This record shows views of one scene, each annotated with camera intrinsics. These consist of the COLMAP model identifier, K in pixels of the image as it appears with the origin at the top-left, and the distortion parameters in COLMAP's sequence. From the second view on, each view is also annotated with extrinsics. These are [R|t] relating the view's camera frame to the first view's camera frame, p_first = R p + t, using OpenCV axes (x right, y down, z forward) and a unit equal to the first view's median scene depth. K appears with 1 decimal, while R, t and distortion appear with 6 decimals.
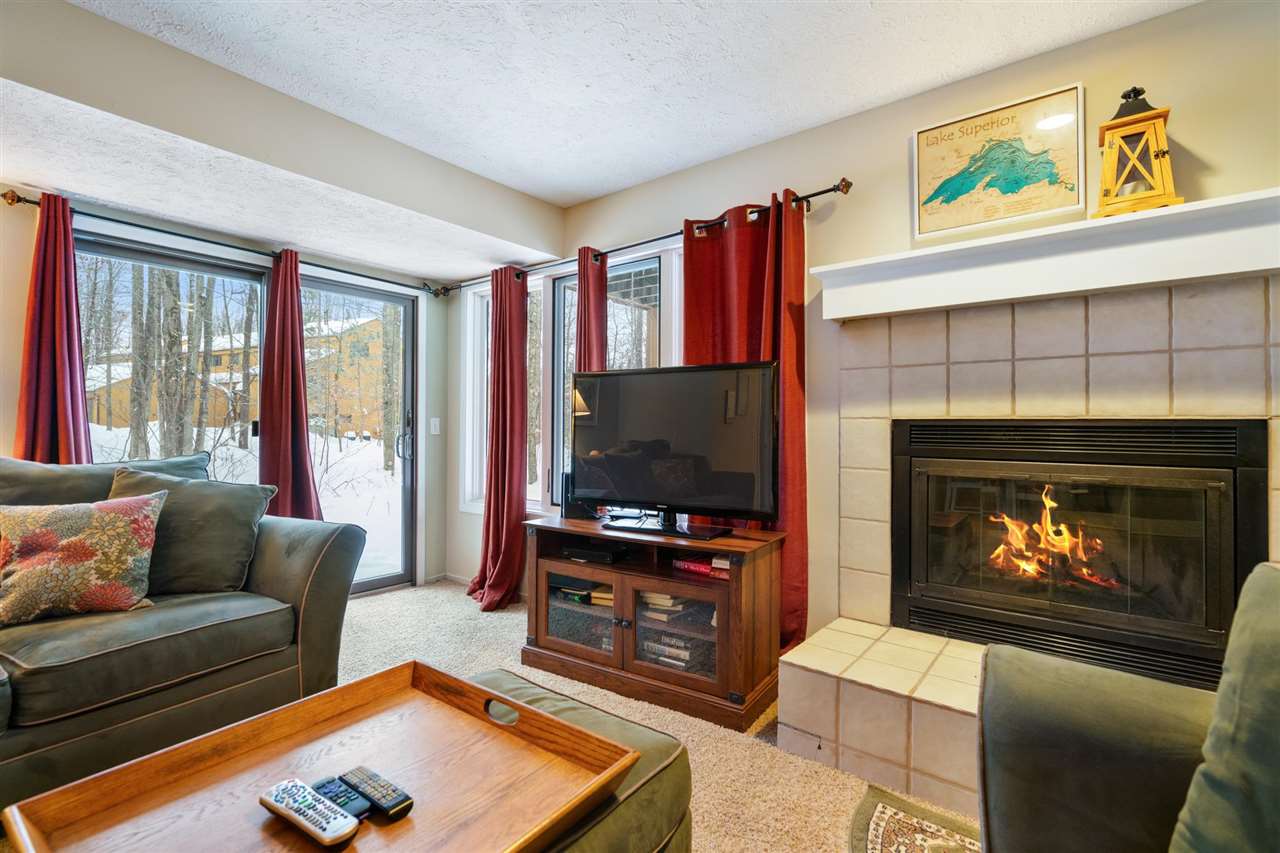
lens RADIAL K [[588.5, 0, 642.1], [0, 588.5, 415.8], [0, 0, 1]] dist [-0.000445, 0.000401]
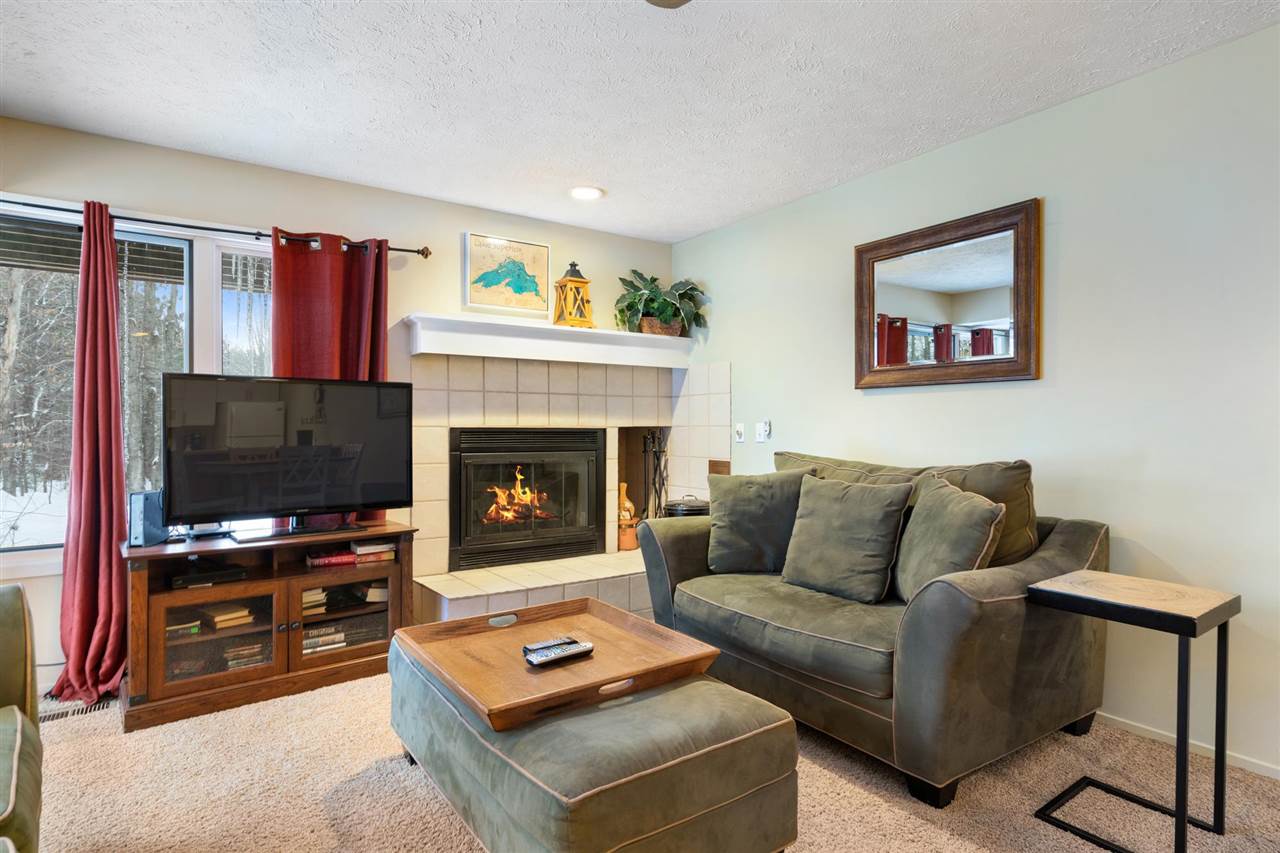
lens RADIAL K [[669.6, 0, 643.5], [0, 669.6, 428.0], [0, 0, 1]] dist [0.001188, 0.000681]
pose [[0.297574, -0.006987, 0.954673, -0.989800], [-0.017282, 0.999770, 0.012703, -0.021280], [-0.954542, -0.020279, 0.297385, 0.069880]]
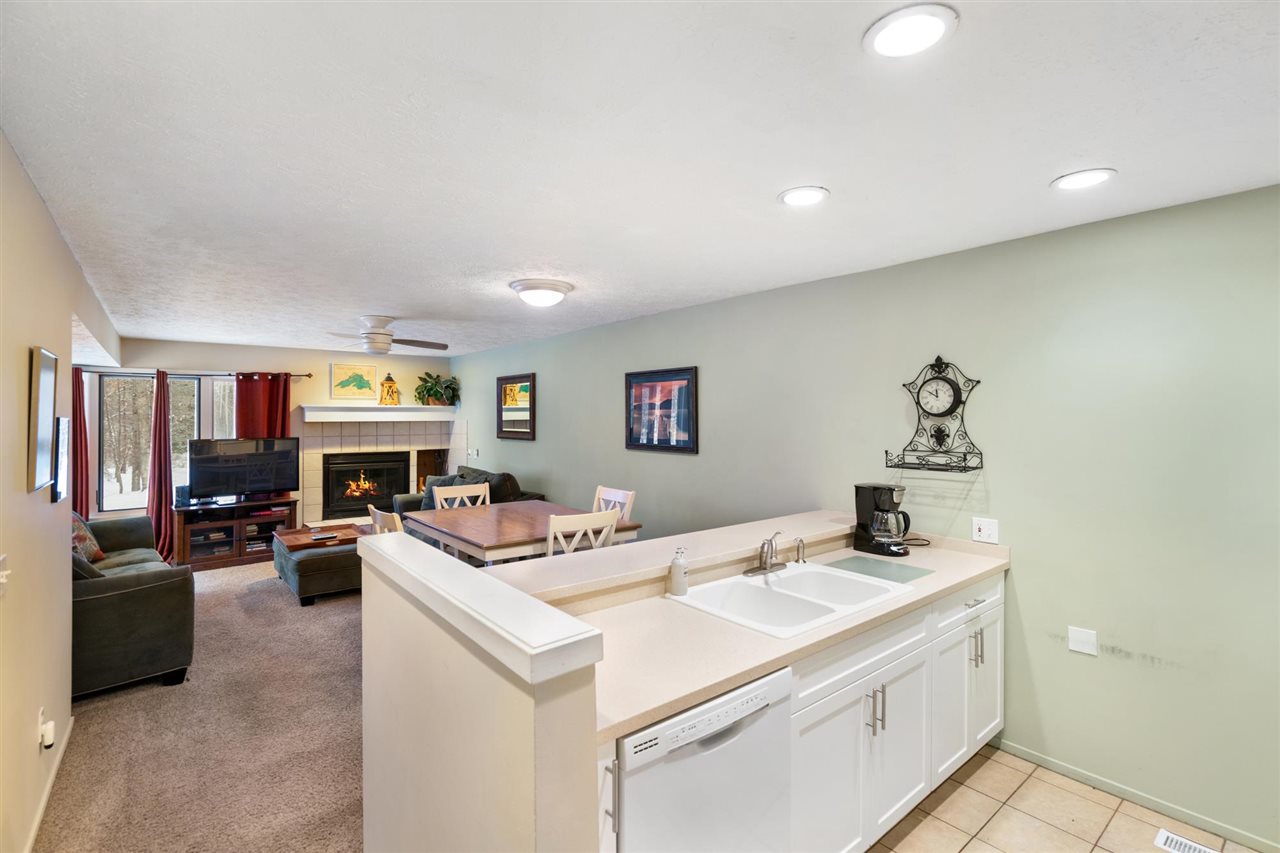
lens RADIAL K [[581.7, 0, 641.6], [0, 581.7, 414.0], [0, 0, 1]] dist [-0.002631, 0.000104]
pose [[0.228344, 0.000842, 0.973580, -2.180425], [-0.017853, 0.999835, 0.003323, -0.243614], [-0.973417, -0.018140, 0.228321, -1.331255]]
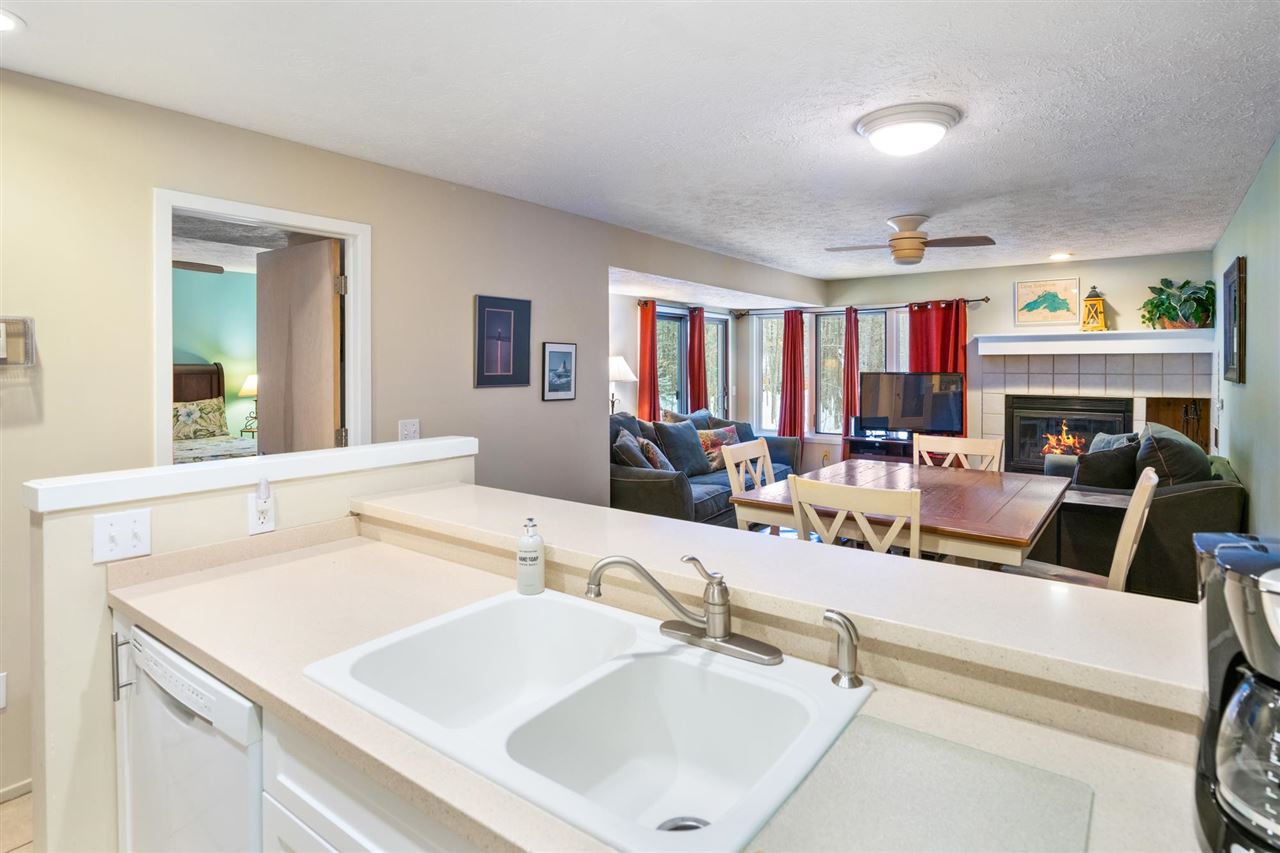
lens RADIAL K [[674.3, 0, 650.1], [0, 674.3, 367.3], [0, 0, 1]] dist [-0.002769, 0.000100]
pose [[0.999683, -0.005948, 0.024465, -1.168732], [0.005291, 0.999626, 0.026834, -0.195319], [-0.024615, -0.026696, 0.999340, -1.844984]]
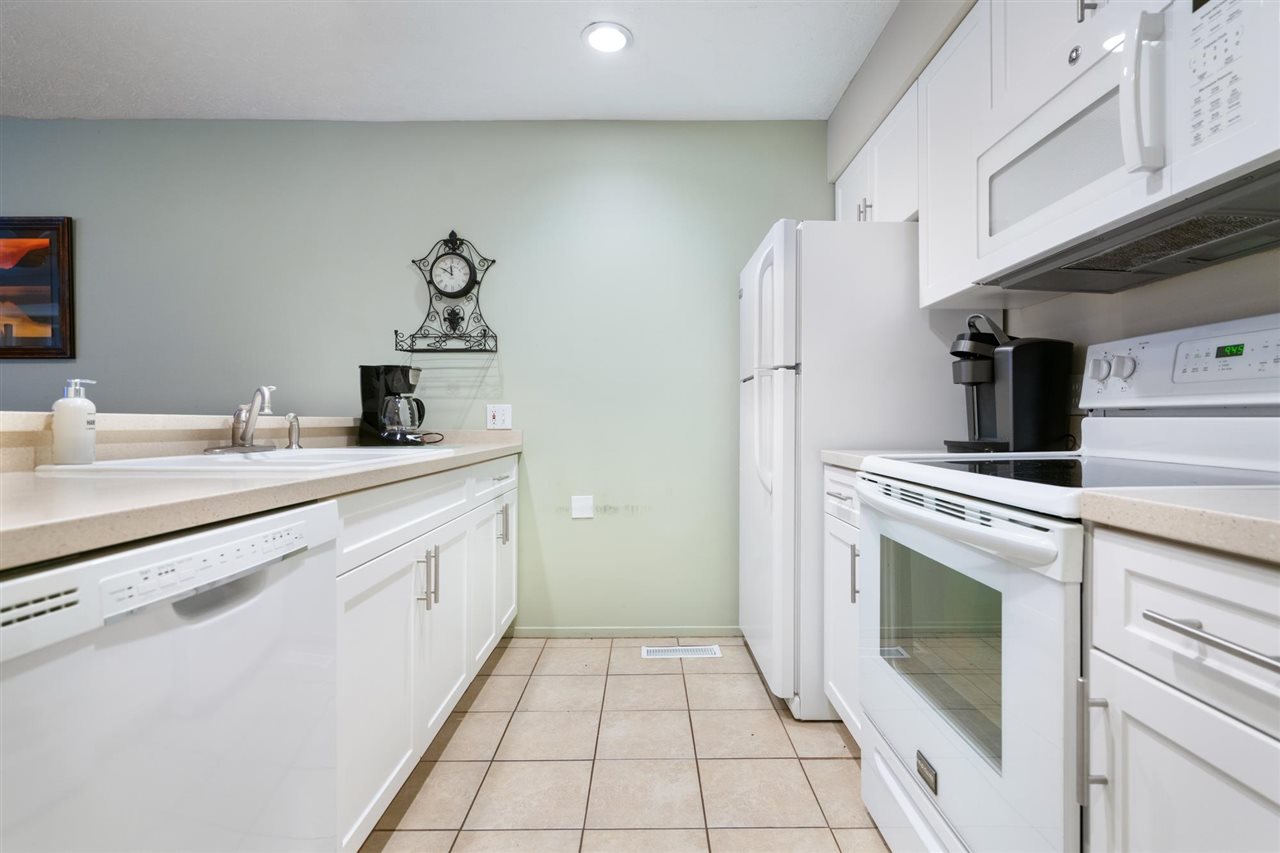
lens RADIAL K [[598.4, 0, 649.2], [0, 598.4, 422.4], [0, 0, 1]] dist [-0.002491, 0.000163]
pose [[-0.615898, -0.003832, 0.787816, -1.967993], [-0.017627, 0.999805, -0.008917, 0.004138], [-0.787628, -0.019379, -0.615846, -1.255973]]
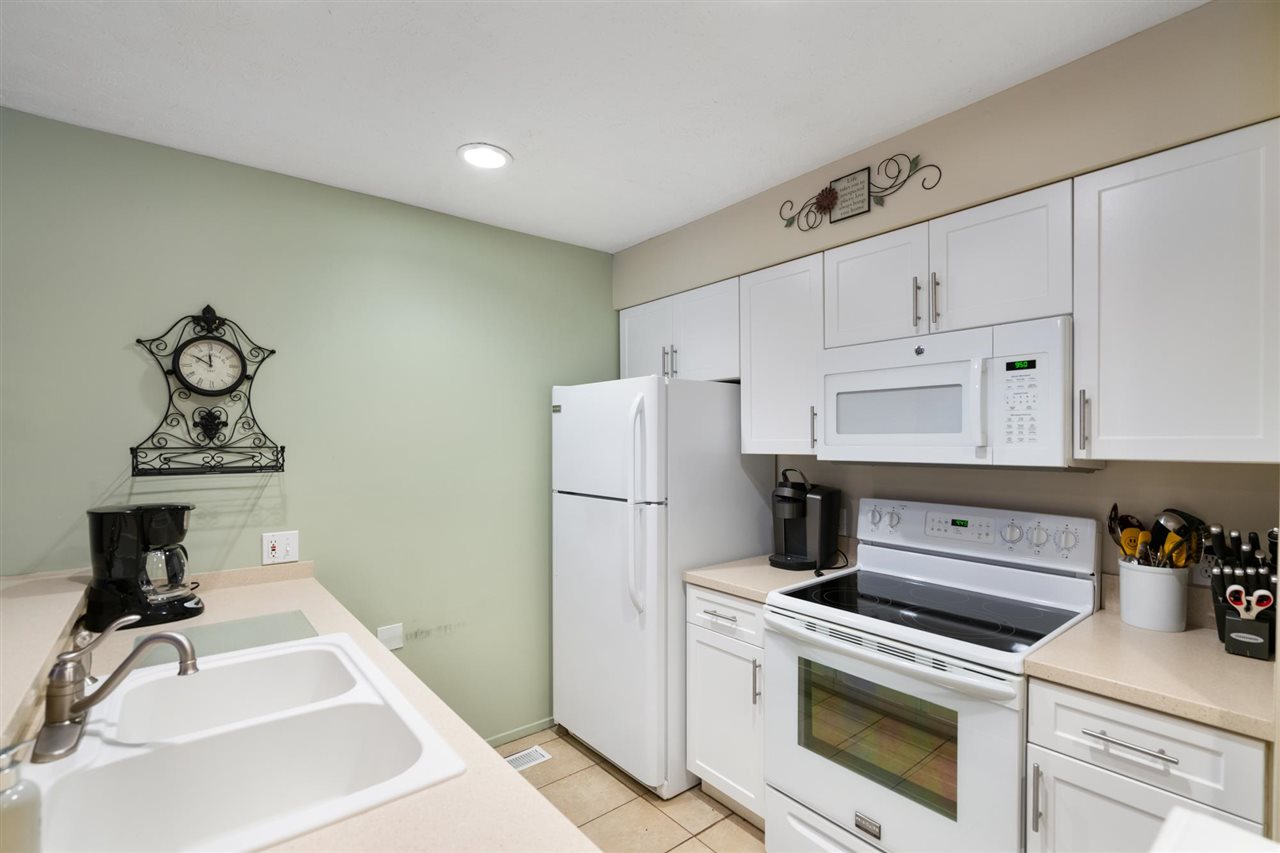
lens RADIAL K [[581.2, 0, 641.3], [0, 581.2, 444.2], [0, 0, 1]] dist [-0.002931, -0.000057]
pose [[-0.973336, -0.006186, 0.229300, -1.613929], [-0.008812, 0.999907, -0.010428, -0.170812], [-0.229214, -0.012171, -0.973300, -0.988631]]
